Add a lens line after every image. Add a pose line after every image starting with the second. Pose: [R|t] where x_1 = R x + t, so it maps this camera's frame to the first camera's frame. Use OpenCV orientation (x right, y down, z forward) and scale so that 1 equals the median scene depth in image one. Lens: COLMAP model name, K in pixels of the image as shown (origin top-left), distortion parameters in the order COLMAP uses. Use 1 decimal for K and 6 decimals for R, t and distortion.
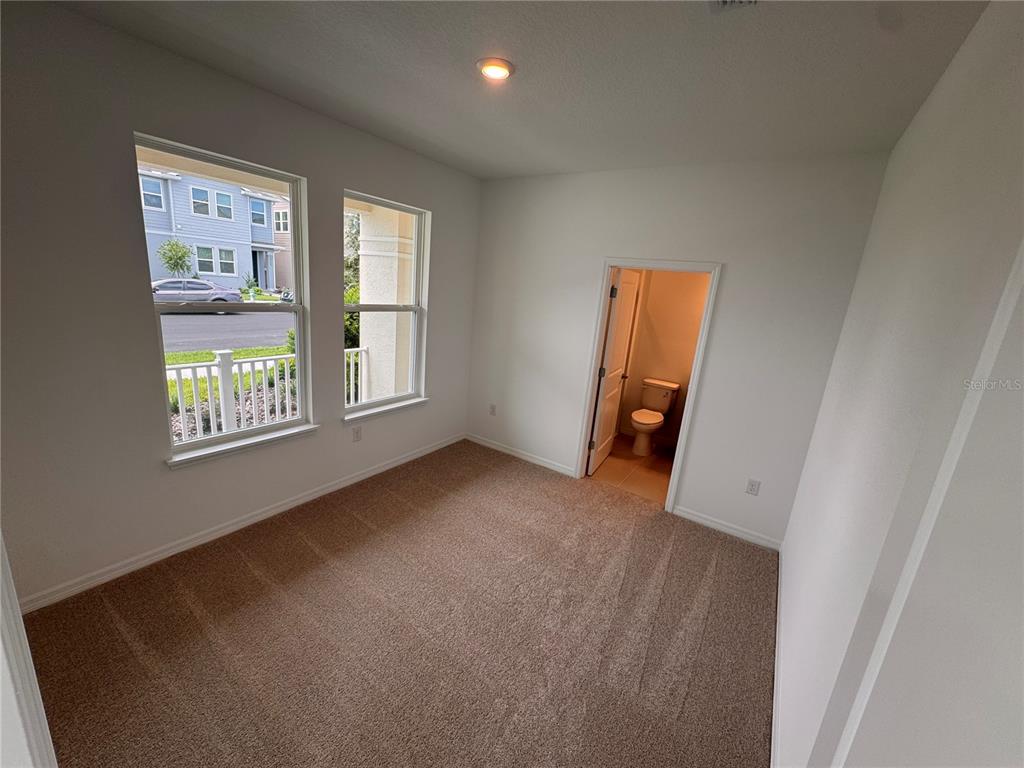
lens RADIAL K [[409.4, 0, 511.3], [0, 409.4, 387.4], [0, 0, 1]] dist [-0.001455, -0.000468]
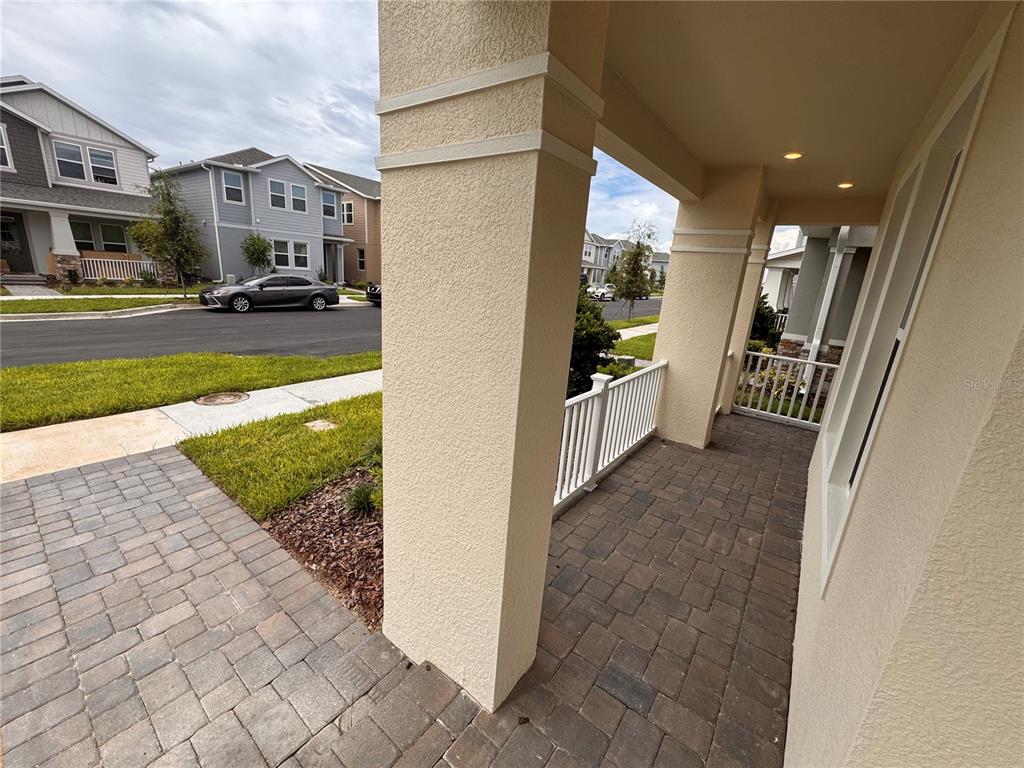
lens RADIAL K [[409.4, 0, 510.2], [0, 409.4, 383.9], [0, 0, 1]] dist [-0.001455, -0.000468]
pose [[0.998883, -0.000605, -0.047244, -0.147331], [0.001502, 0.999819, 0.018963, -0.016336], [0.047224, -0.019013, 0.998703, 0.034535]]
